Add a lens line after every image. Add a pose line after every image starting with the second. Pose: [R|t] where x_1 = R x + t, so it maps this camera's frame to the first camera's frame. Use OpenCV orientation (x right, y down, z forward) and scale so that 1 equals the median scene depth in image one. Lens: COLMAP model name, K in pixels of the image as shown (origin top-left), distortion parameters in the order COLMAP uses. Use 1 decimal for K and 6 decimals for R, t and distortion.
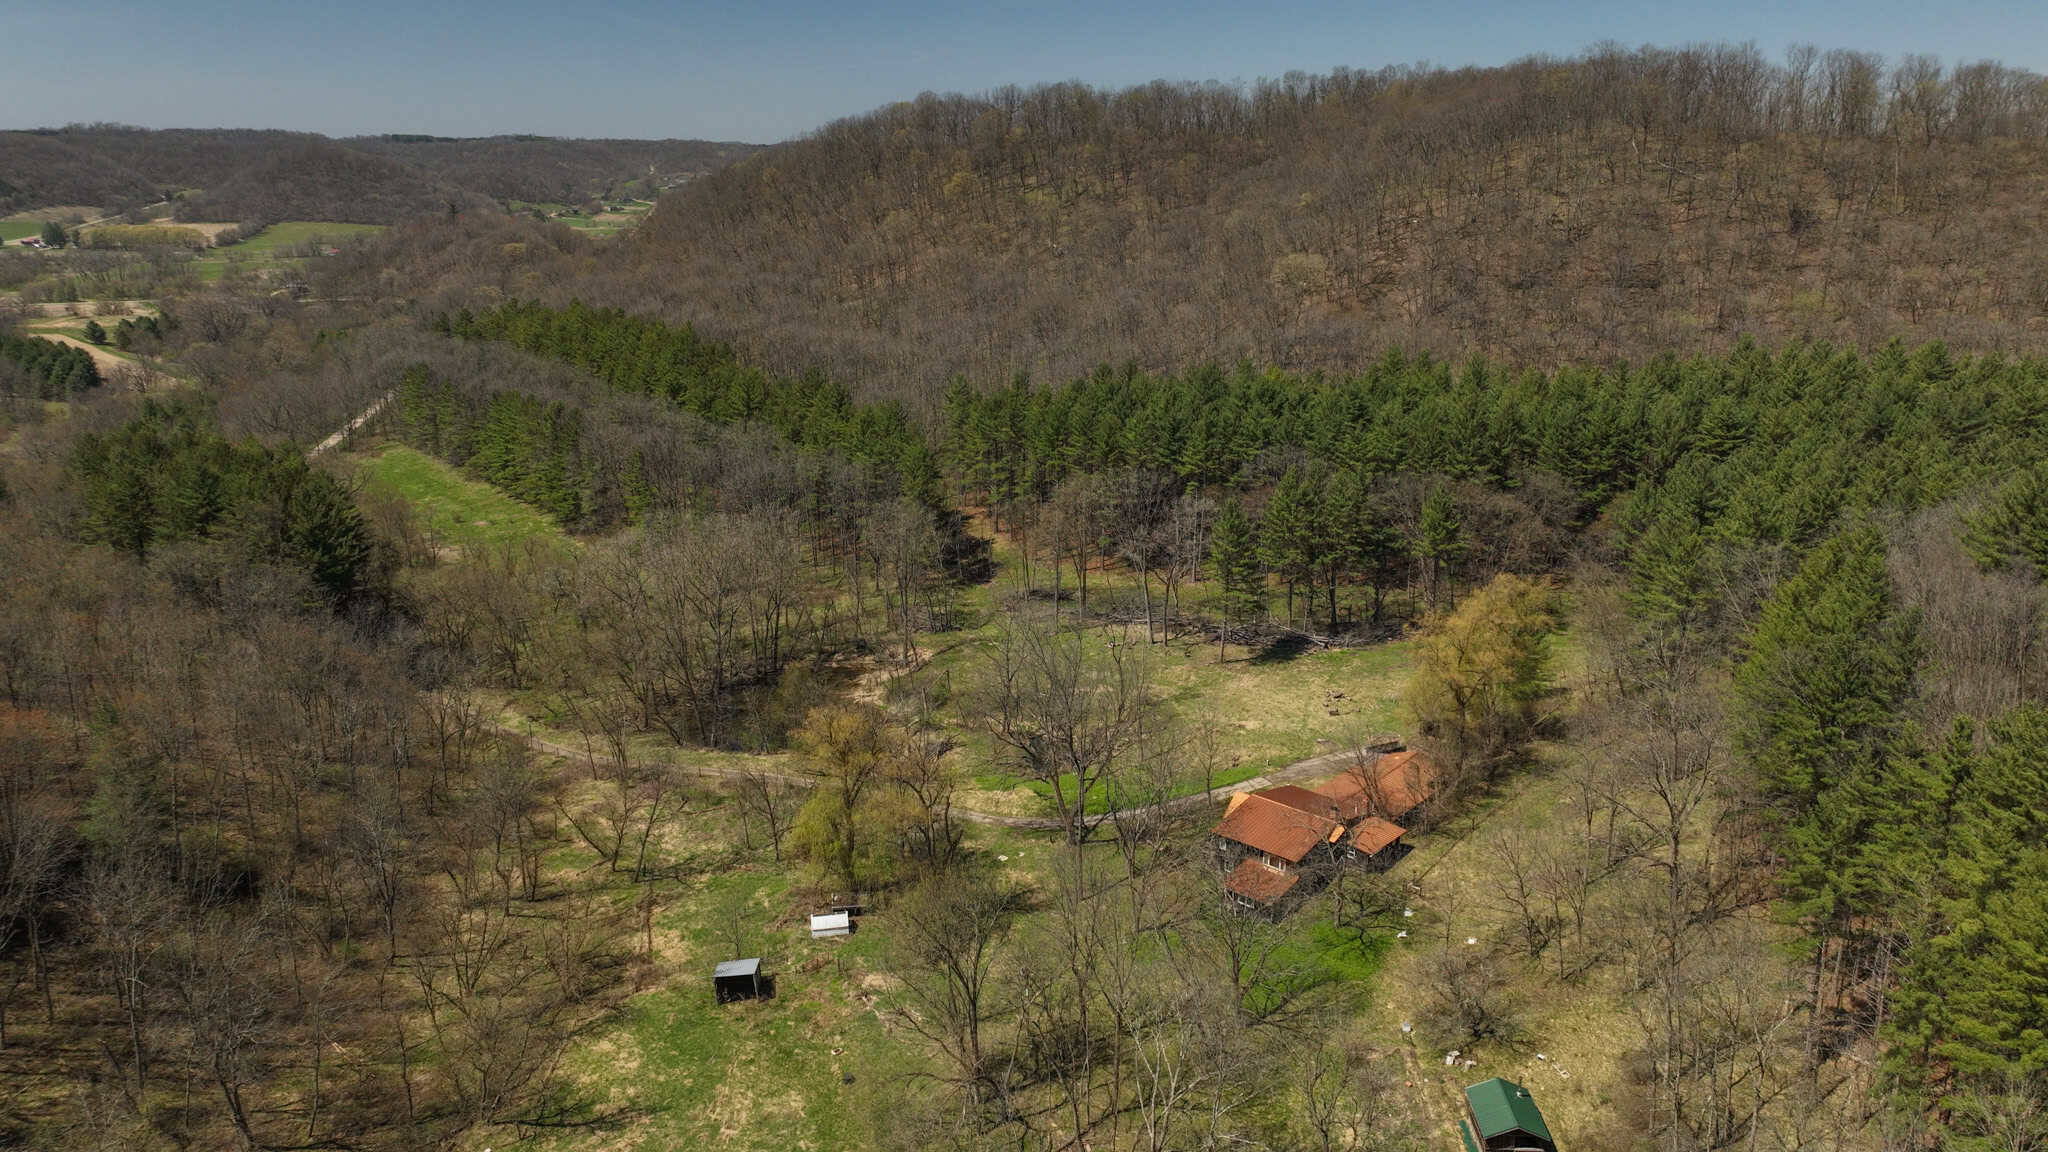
lens RADIAL K [[1443.3, 0, 1008.4], [0, 1443.3, 583.0], [0, 0, 1]] dist [-0.003678, 0.022789]
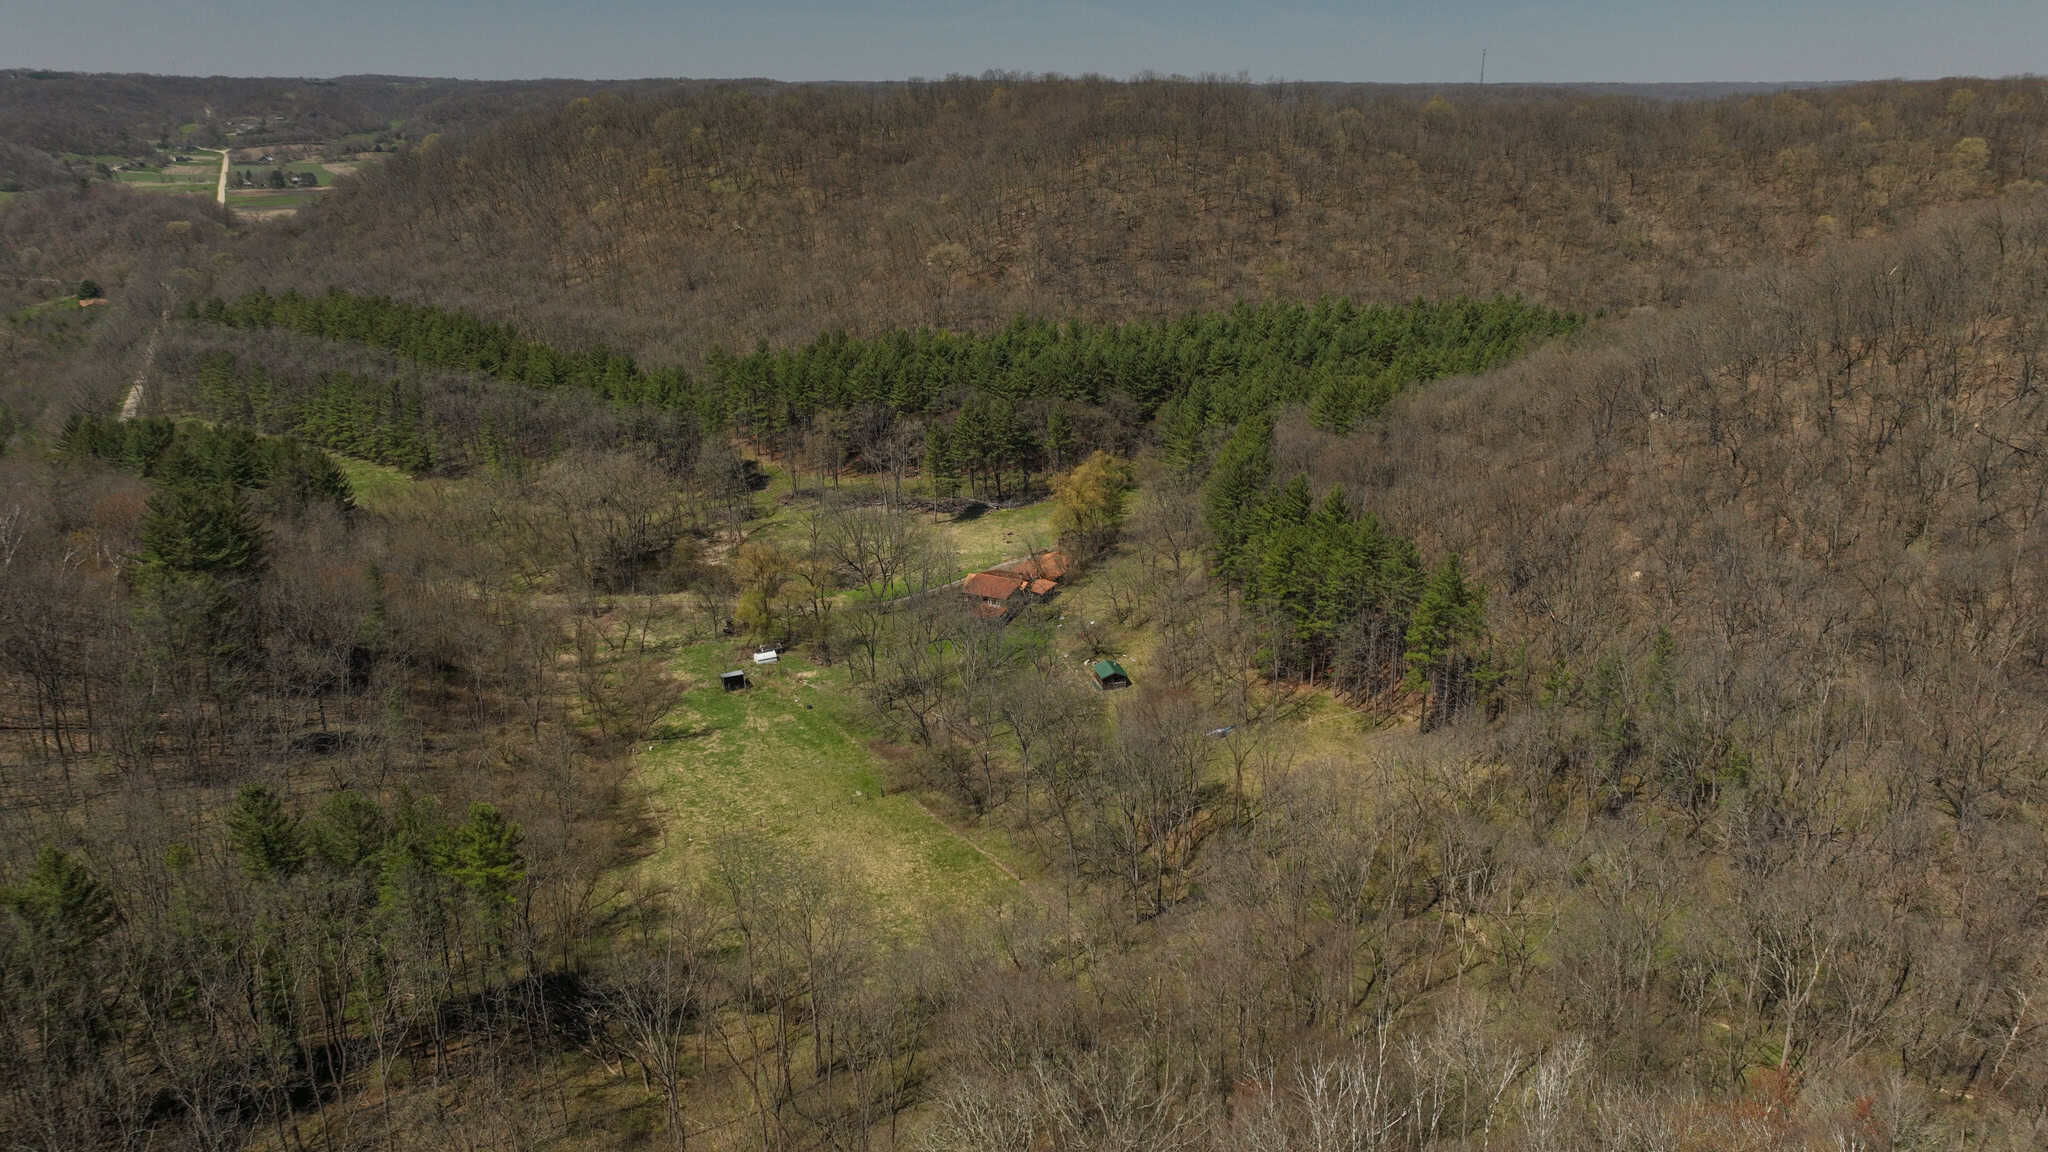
lens RADIAL K [[1443.3, 0, 1027.8], [0, 1443.3, 575.5], [0, 0, 1]] dist [-0.003678, 0.022789]
pose [[0.960708, -0.087497, 0.263410, -0.156512], [0.076958, 0.995775, 0.050087, 0.035534], [-0.266680, -0.027847, 0.963383, -0.492615]]
